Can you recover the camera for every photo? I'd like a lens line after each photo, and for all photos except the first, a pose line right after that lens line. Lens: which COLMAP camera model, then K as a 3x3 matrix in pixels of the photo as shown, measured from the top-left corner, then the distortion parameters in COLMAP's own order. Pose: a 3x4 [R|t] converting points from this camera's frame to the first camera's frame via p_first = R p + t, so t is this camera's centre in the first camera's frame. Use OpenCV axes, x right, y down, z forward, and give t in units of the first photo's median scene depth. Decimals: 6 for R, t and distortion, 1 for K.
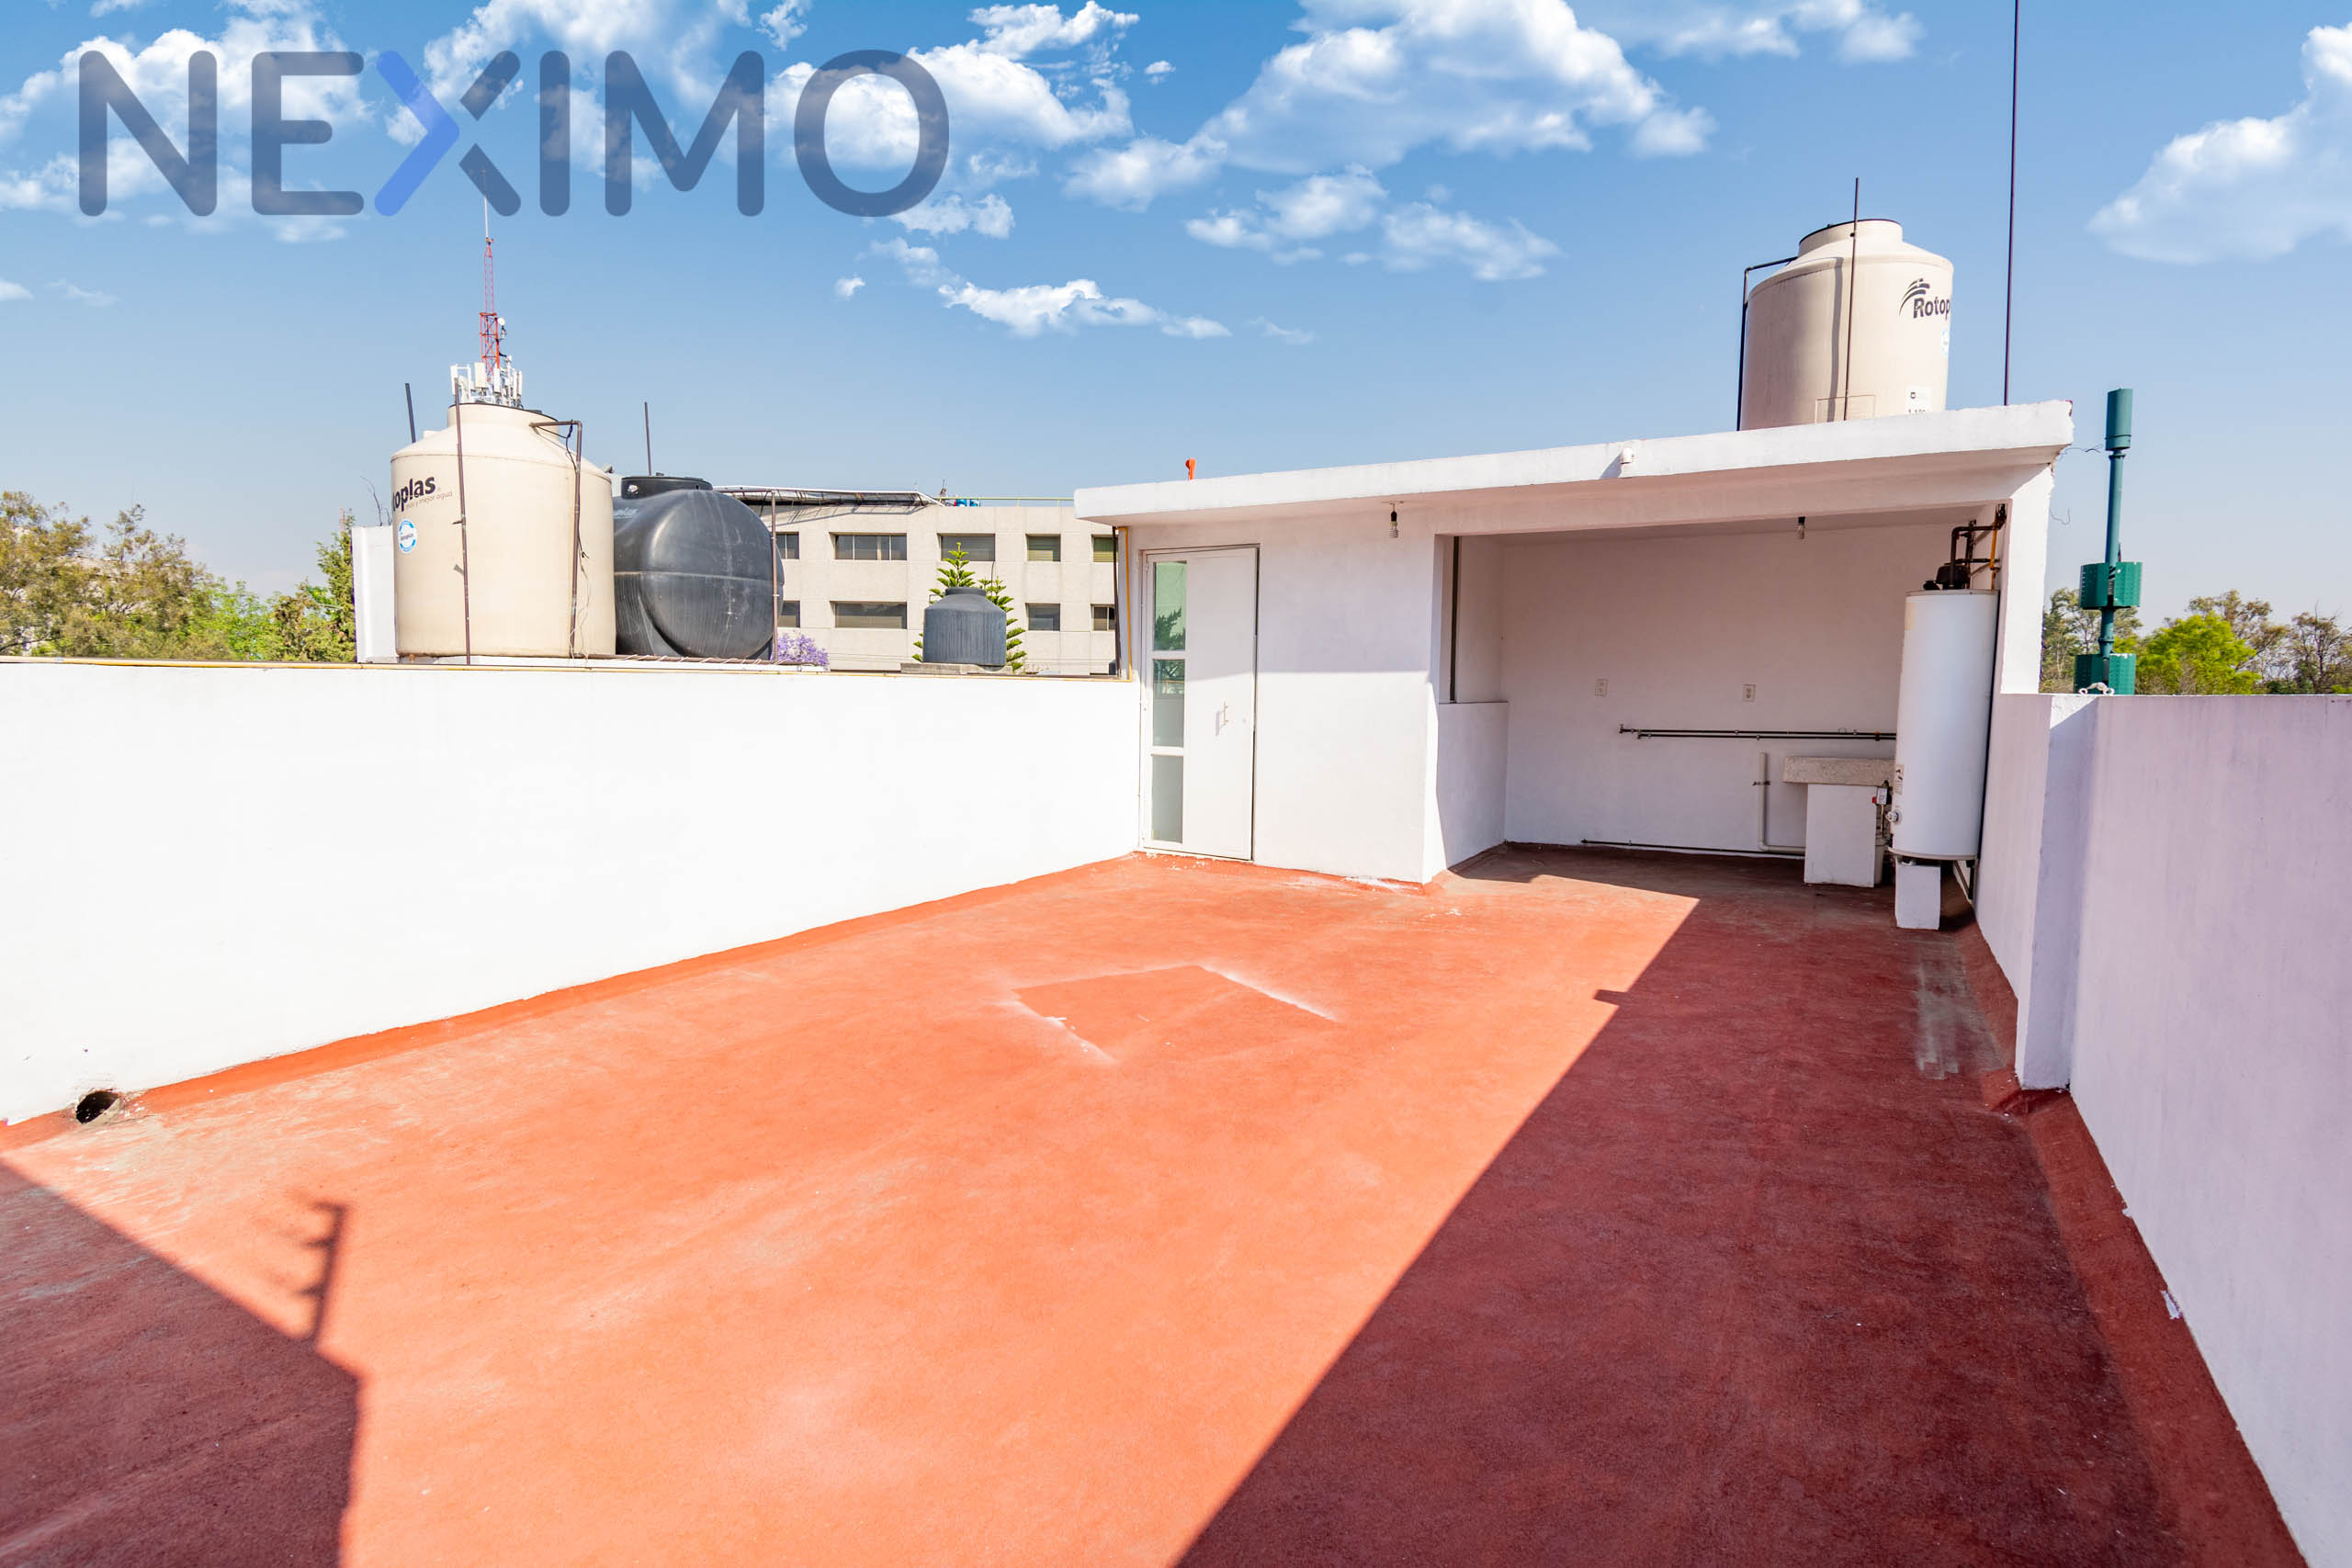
lens RADIAL K [[1133.8, 0, 1178.8], [0, 1133.8, 781.8], [0, 0, 1]] dist [0.003546, -0.000397]
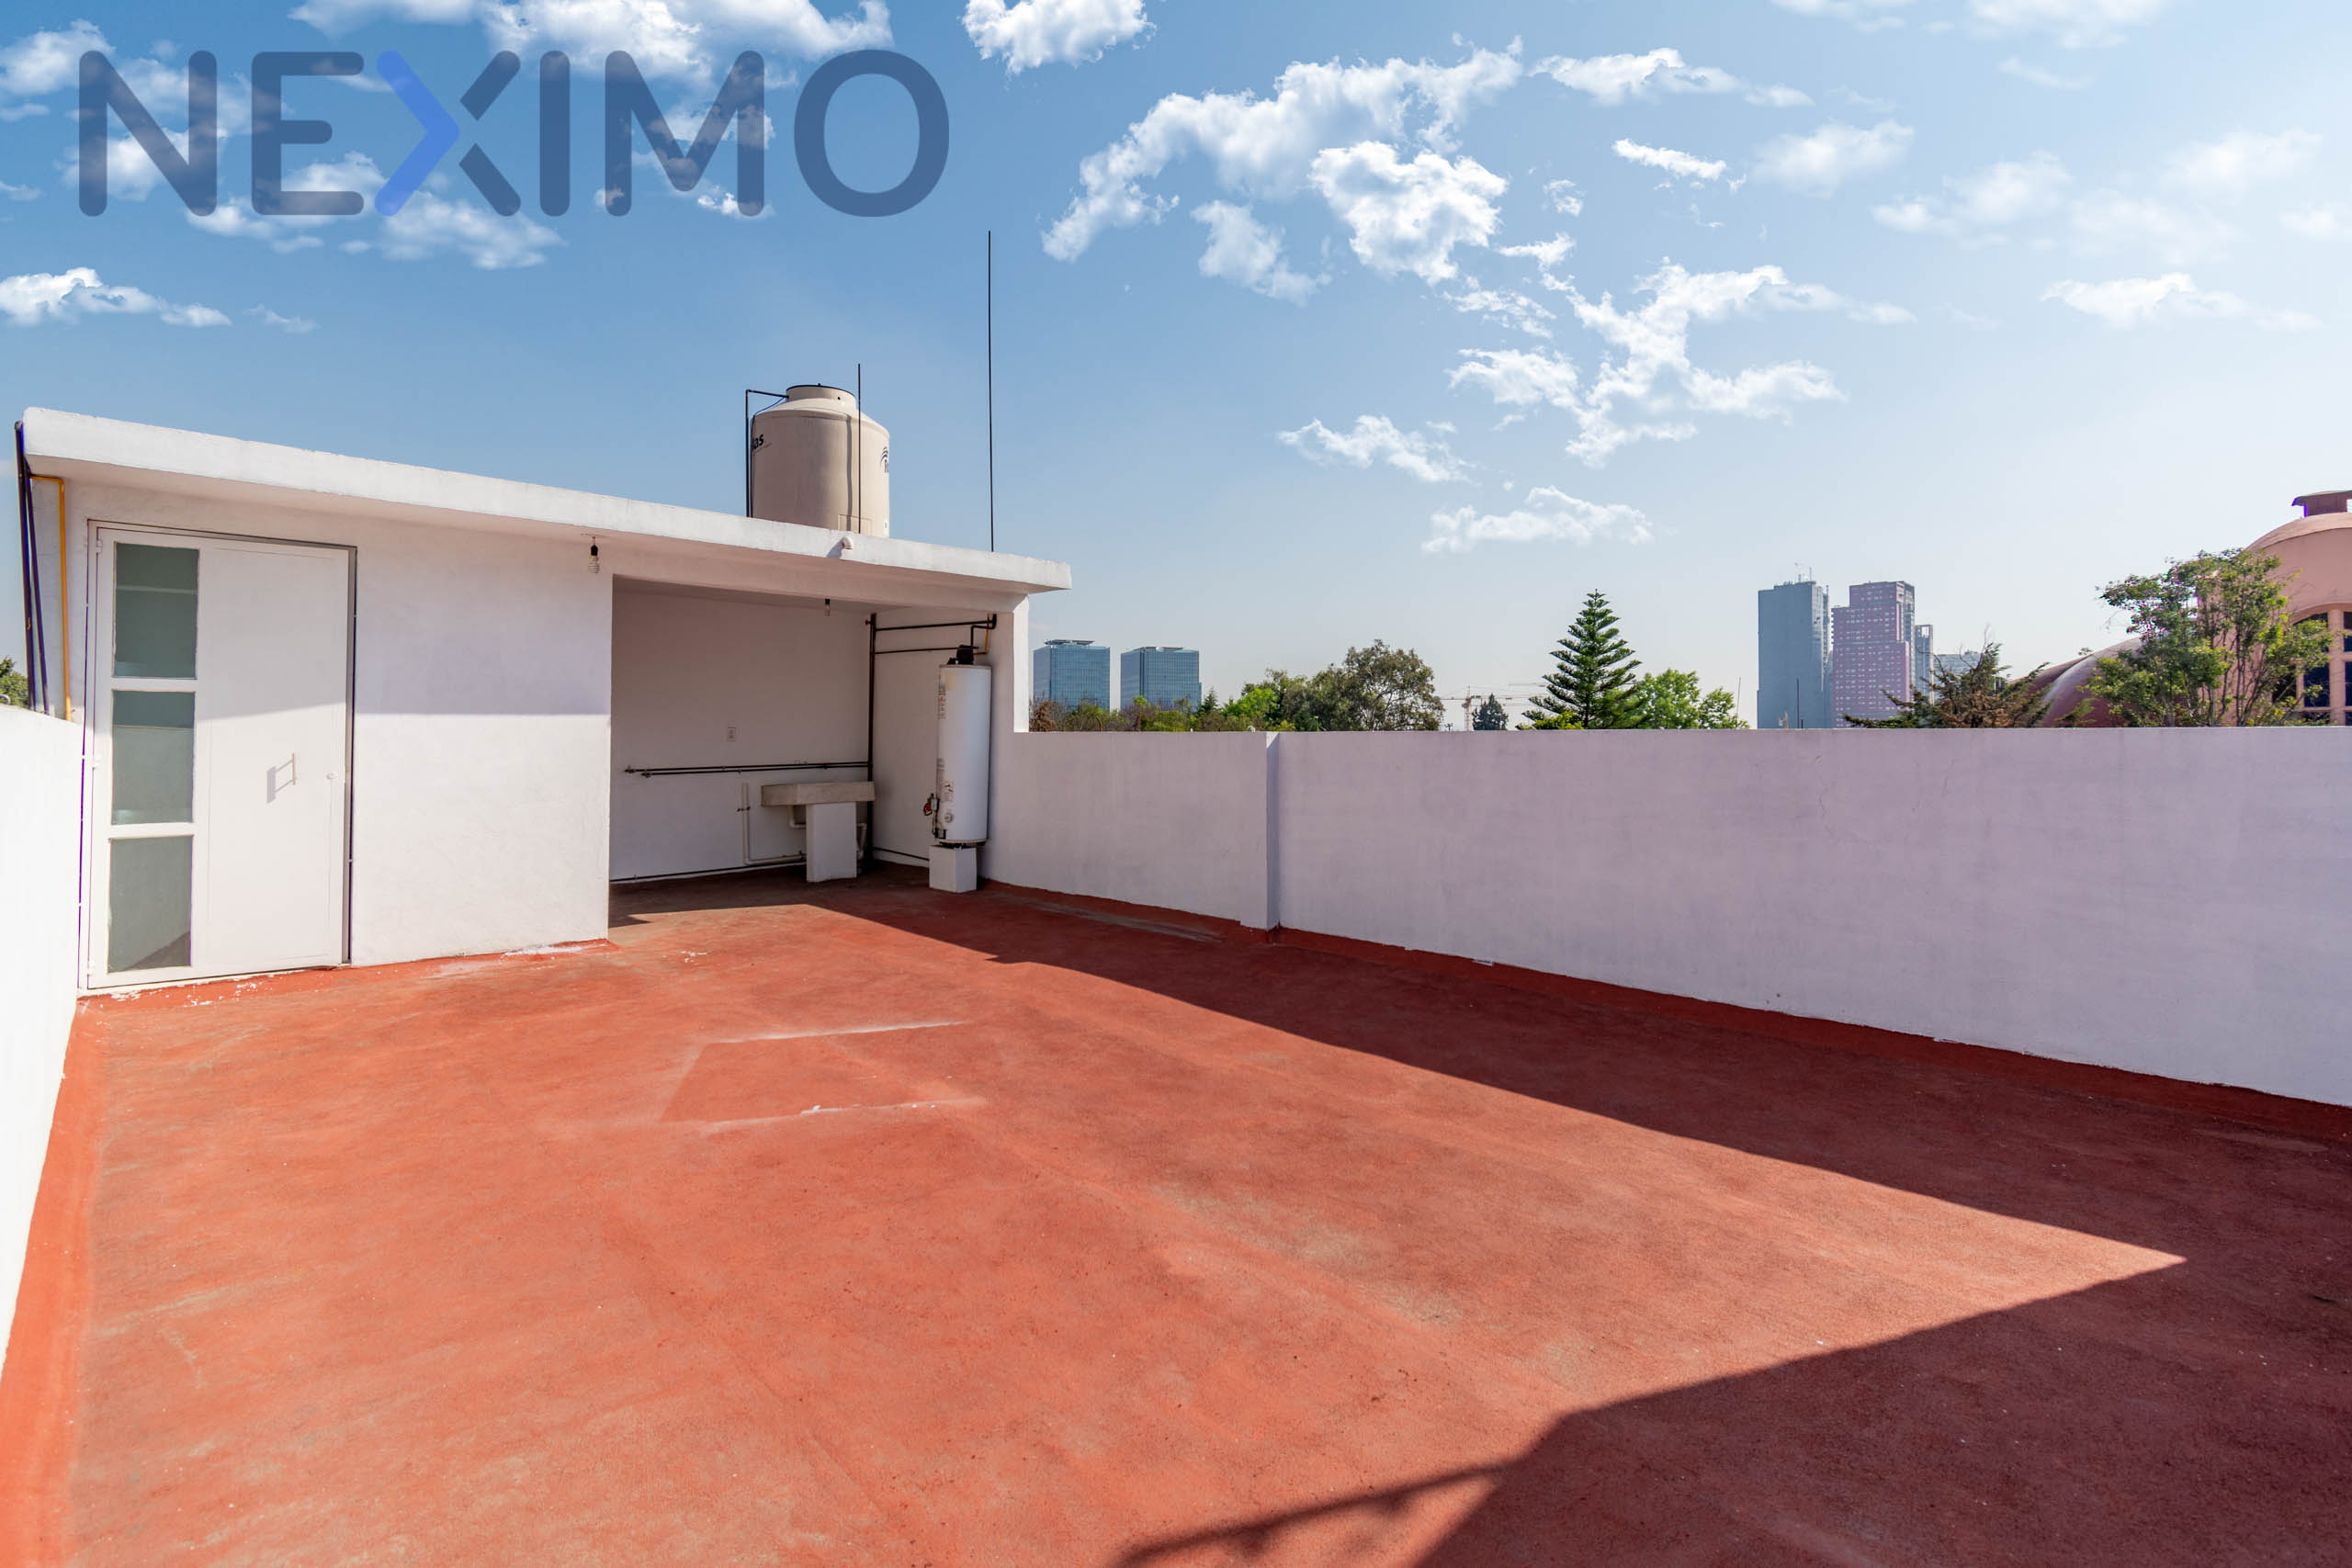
lens RADIAL K [[1041.6, 0, 1183.7], [0, 1041.6, 730.6], [0, 0, 1]] dist [-0.002889, 0.000031]
pose [[0.263964, -0.005694, 0.964516, -0.496384], [0.085345, 0.996198, -0.017475, -0.026566], [-0.960749, 0.086930, 0.263447, 0.302089]]
